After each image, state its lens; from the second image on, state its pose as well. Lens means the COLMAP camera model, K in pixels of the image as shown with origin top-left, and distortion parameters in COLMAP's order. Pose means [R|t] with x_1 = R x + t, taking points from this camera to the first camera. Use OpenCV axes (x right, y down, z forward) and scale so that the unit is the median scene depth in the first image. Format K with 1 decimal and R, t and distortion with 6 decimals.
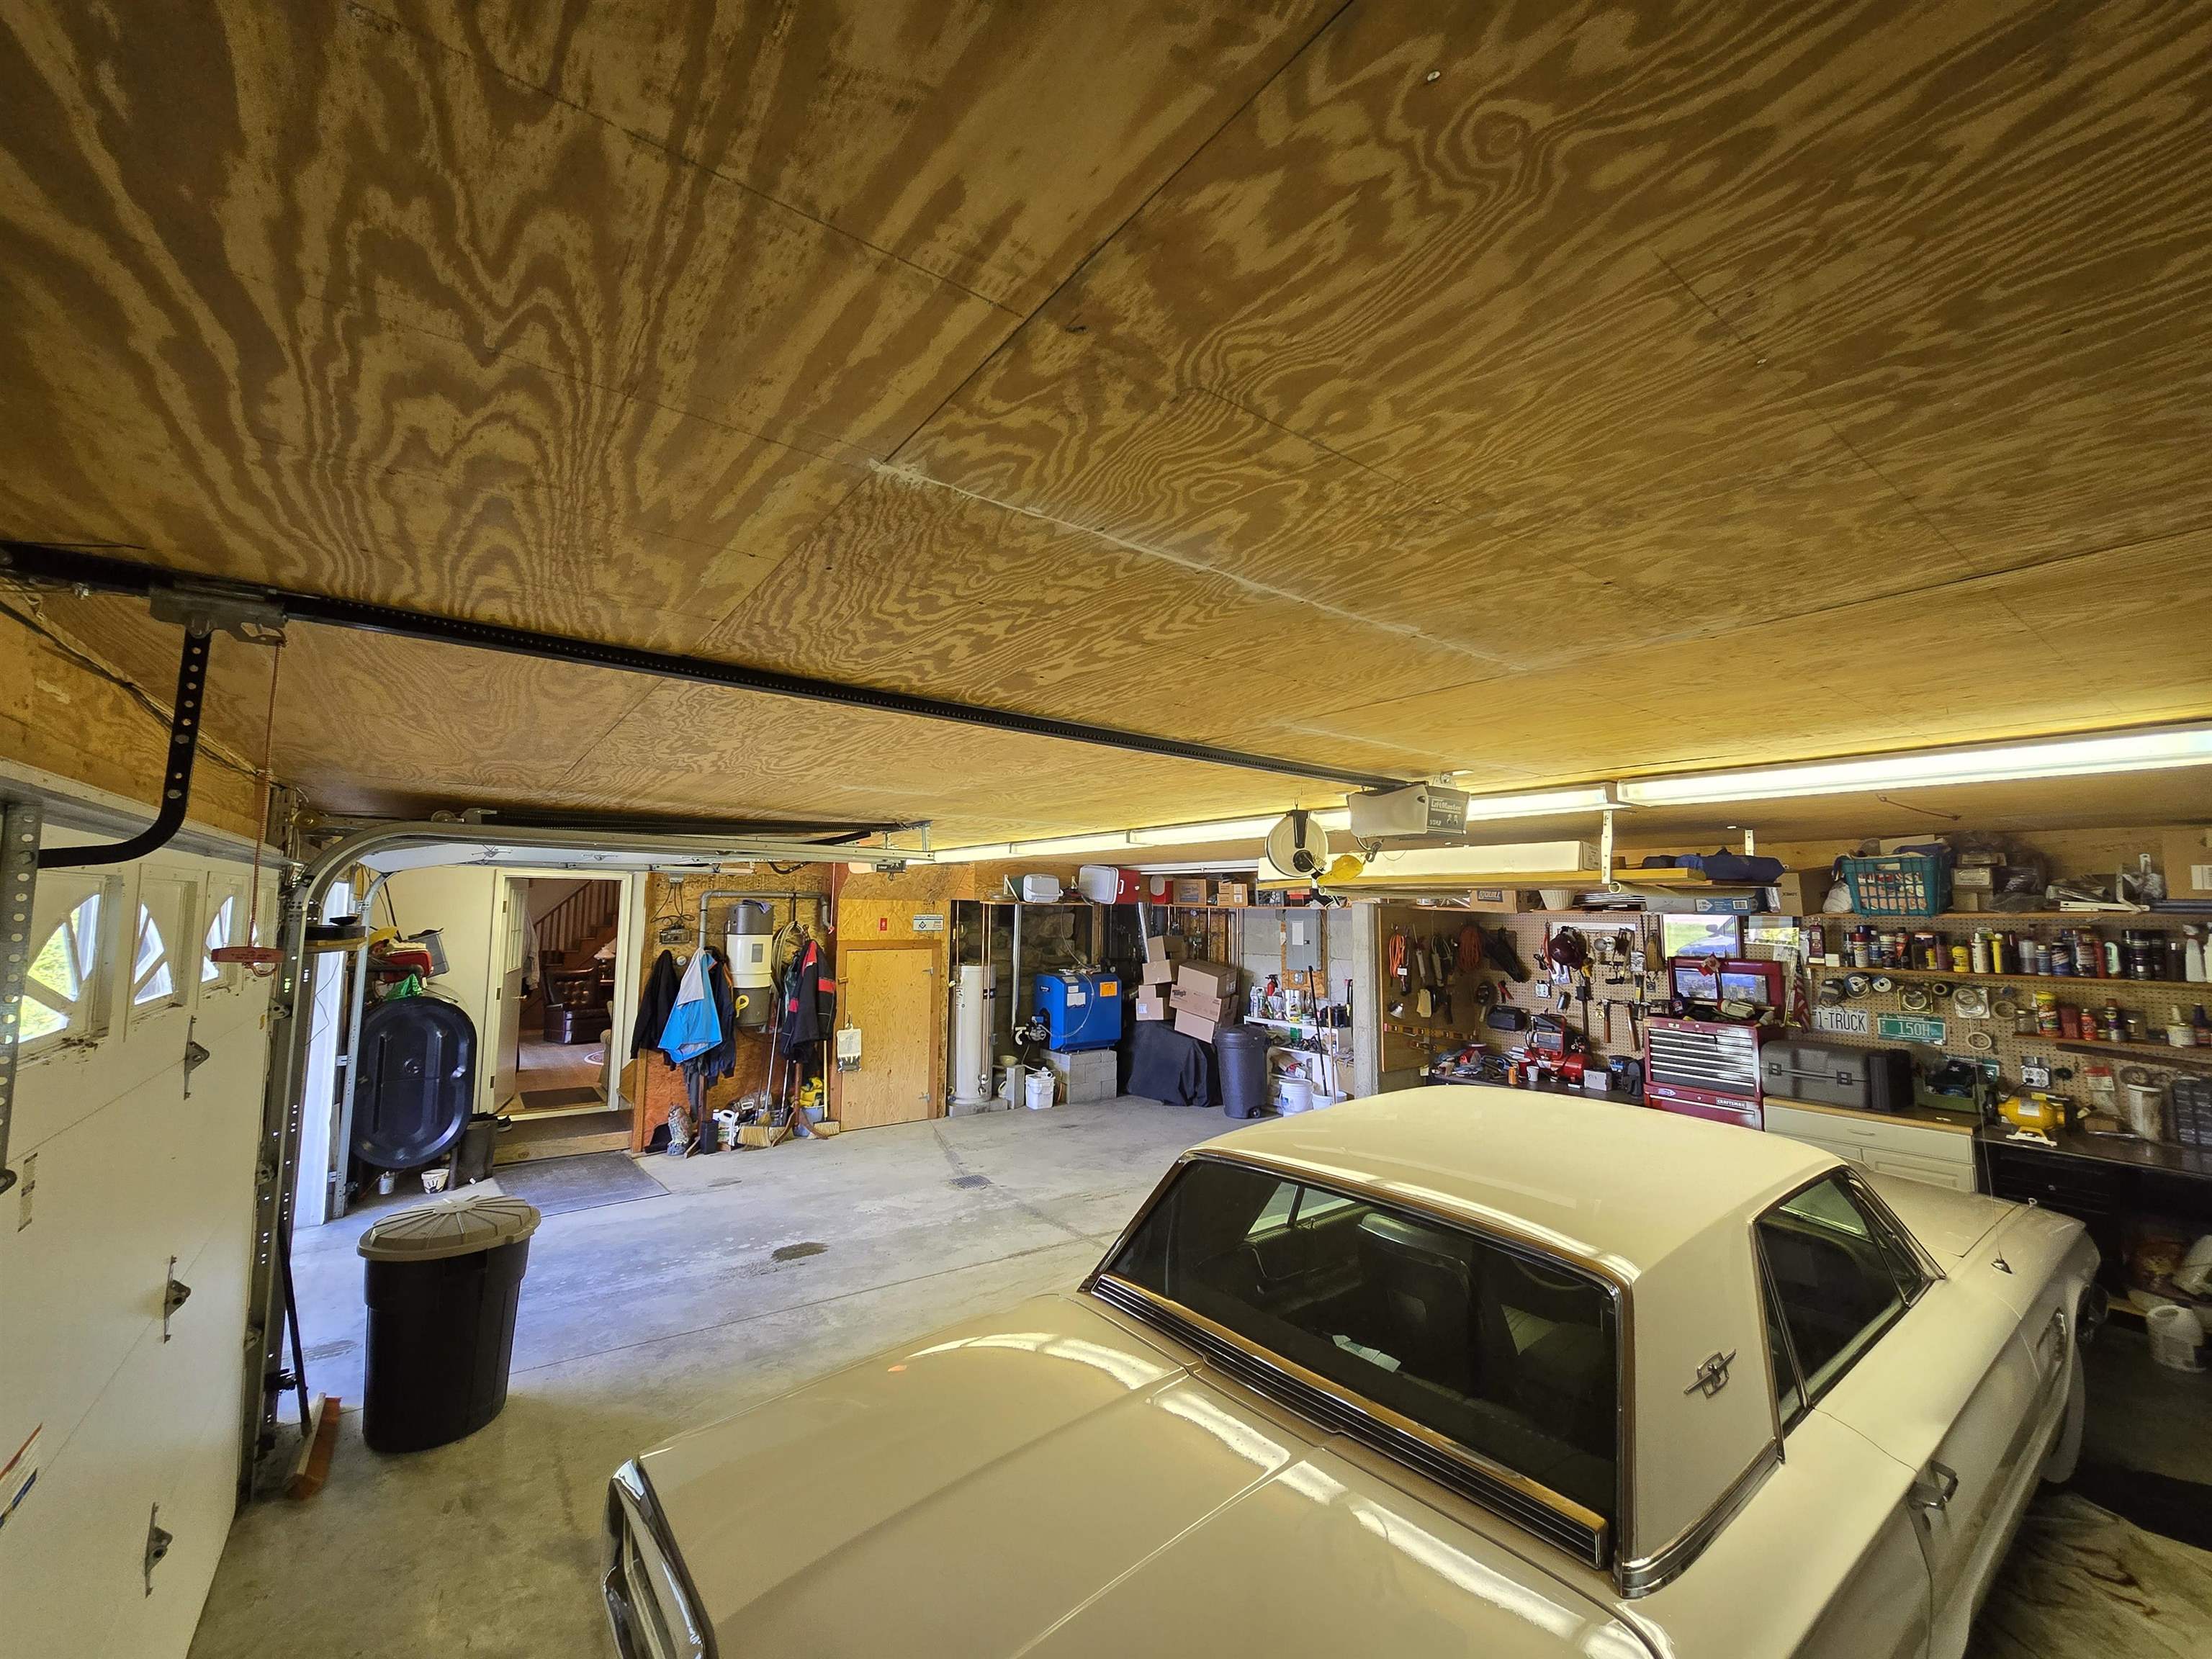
lens RADIAL K [[896.1, 0, 1114.9], [0, 896.1, 827.1], [0, 0, 1]] dist [0.002026, 0.000058]
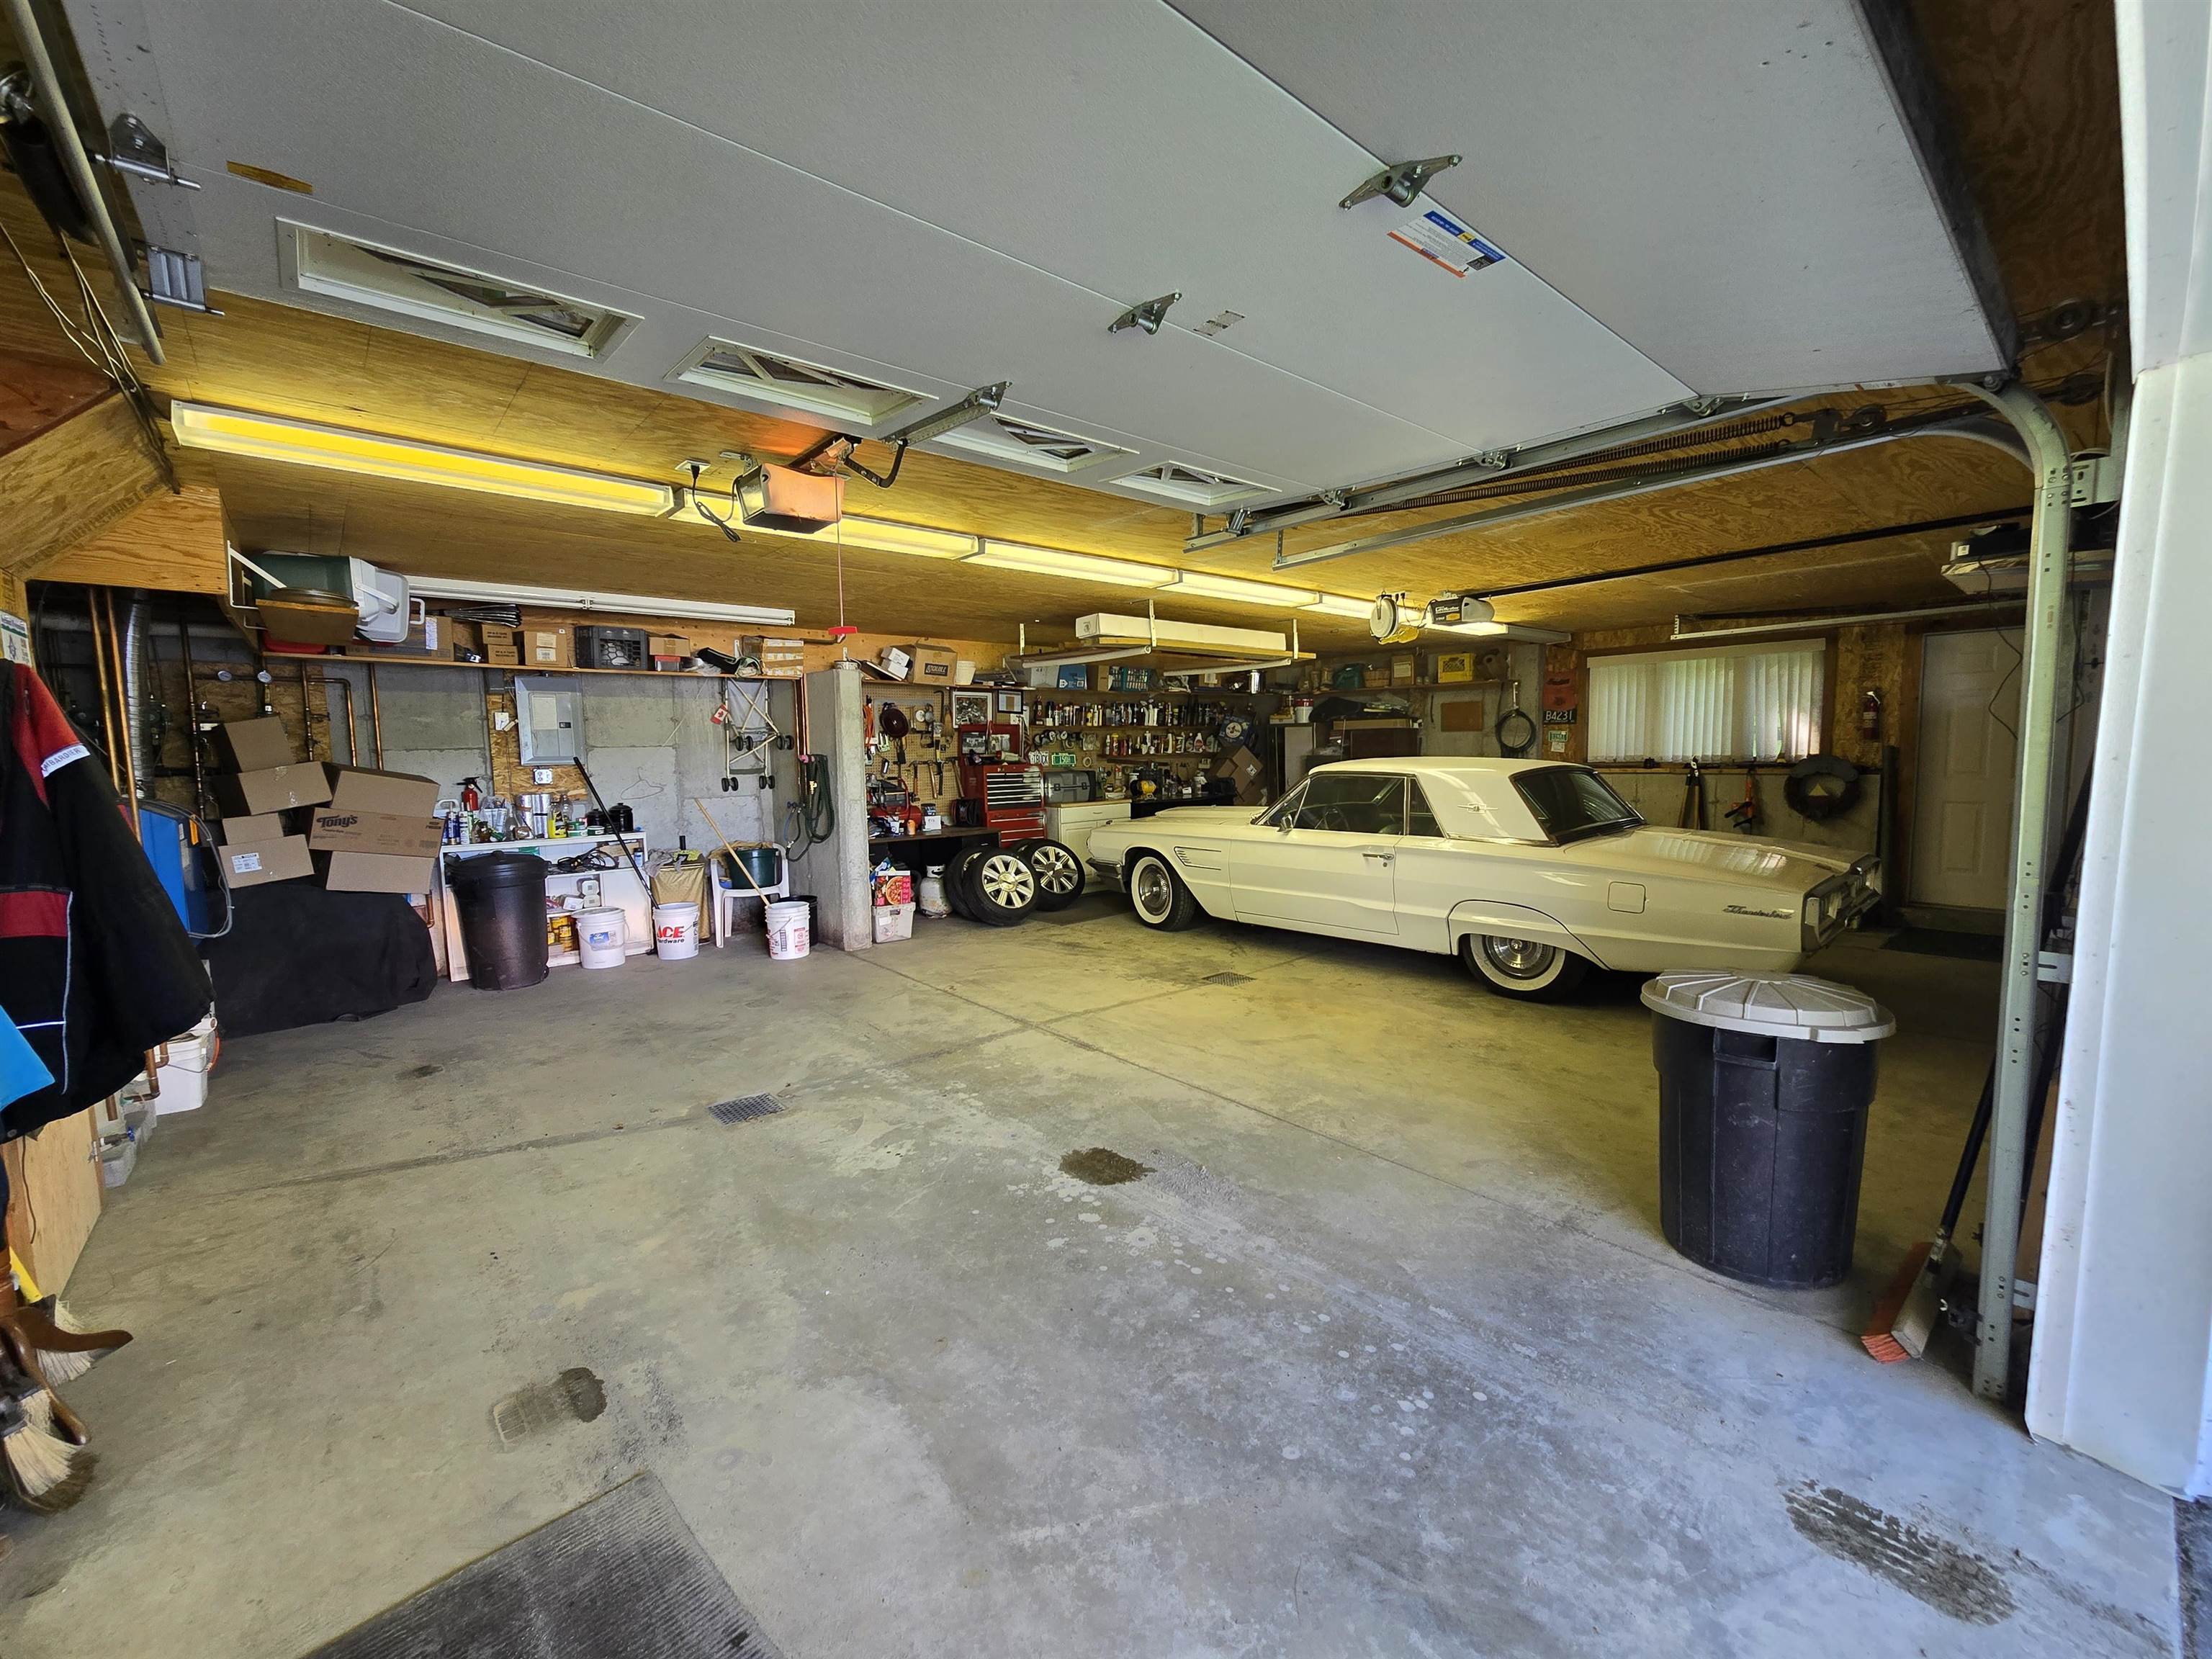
lens RADIAL K [[896.1, 0, 1114.9], [0, 896.1, 827.1], [0, 0, 1]] dist [0.002026, 0.000058]
pose [[-0.075289, -0.099206, 0.992215, -0.805986], [-0.075223, 0.992768, 0.093554, 0.161458], [-0.994320, -0.067594, -0.082207, 0.913520]]
